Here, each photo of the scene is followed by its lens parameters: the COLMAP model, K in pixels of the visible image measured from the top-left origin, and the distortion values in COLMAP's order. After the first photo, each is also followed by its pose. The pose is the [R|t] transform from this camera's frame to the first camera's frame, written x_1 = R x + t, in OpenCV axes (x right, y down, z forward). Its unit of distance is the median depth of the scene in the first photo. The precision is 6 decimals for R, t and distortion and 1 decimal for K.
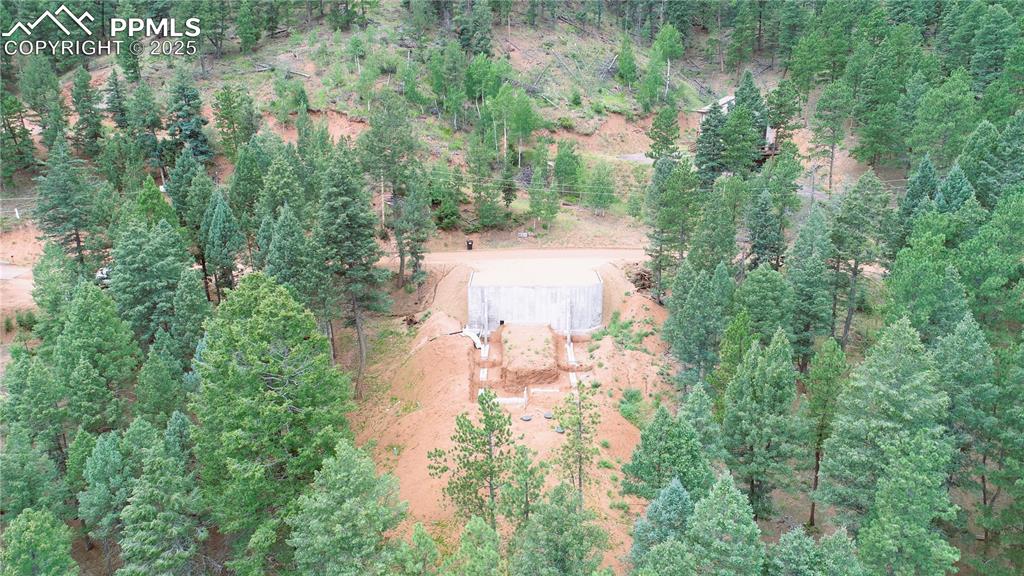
lens RADIAL K [[685.4, 0, 510.5], [0, 685.4, 288.5], [0, 0, 1]] dist [-0.003101, 0.001336]
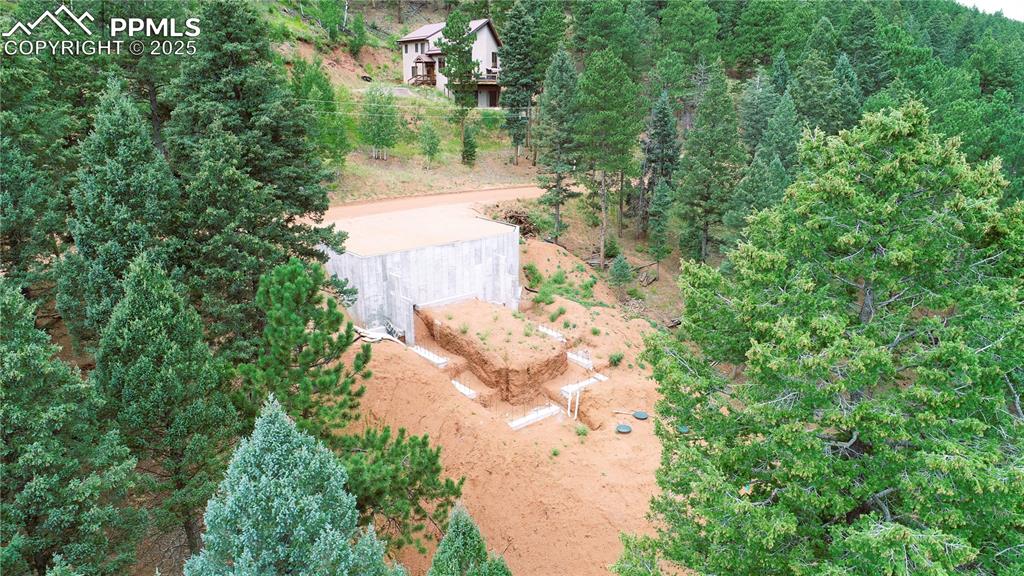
lens RADIAL K [[685.4, 0, 512.2], [0, 685.4, 288.1], [0, 0, 1]] dist [-0.003101, 0.001336]
pose [[0.768169, -0.178160, 0.614960, -0.257436], [0.166428, 0.983050, 0.076909, -0.001185], [-0.618238, 0.043268, 0.784799, 0.351368]]
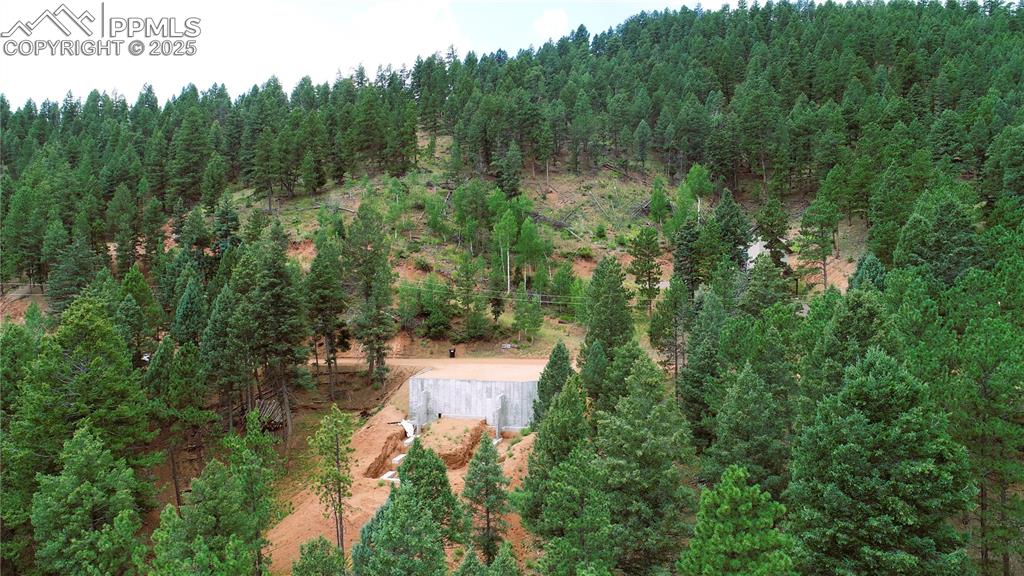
lens RADIAL K [[685.4, 0, 512.2], [0, 685.4, 284.0], [0, 0, 1]] dist [-0.003101, 0.001336]
pose [[0.977665, 0.007974, -0.210016, 0.239812], [-0.059952, 0.968341, -0.242324, 0.079253], [0.201435, 0.249503, 0.947192, 0.005248]]
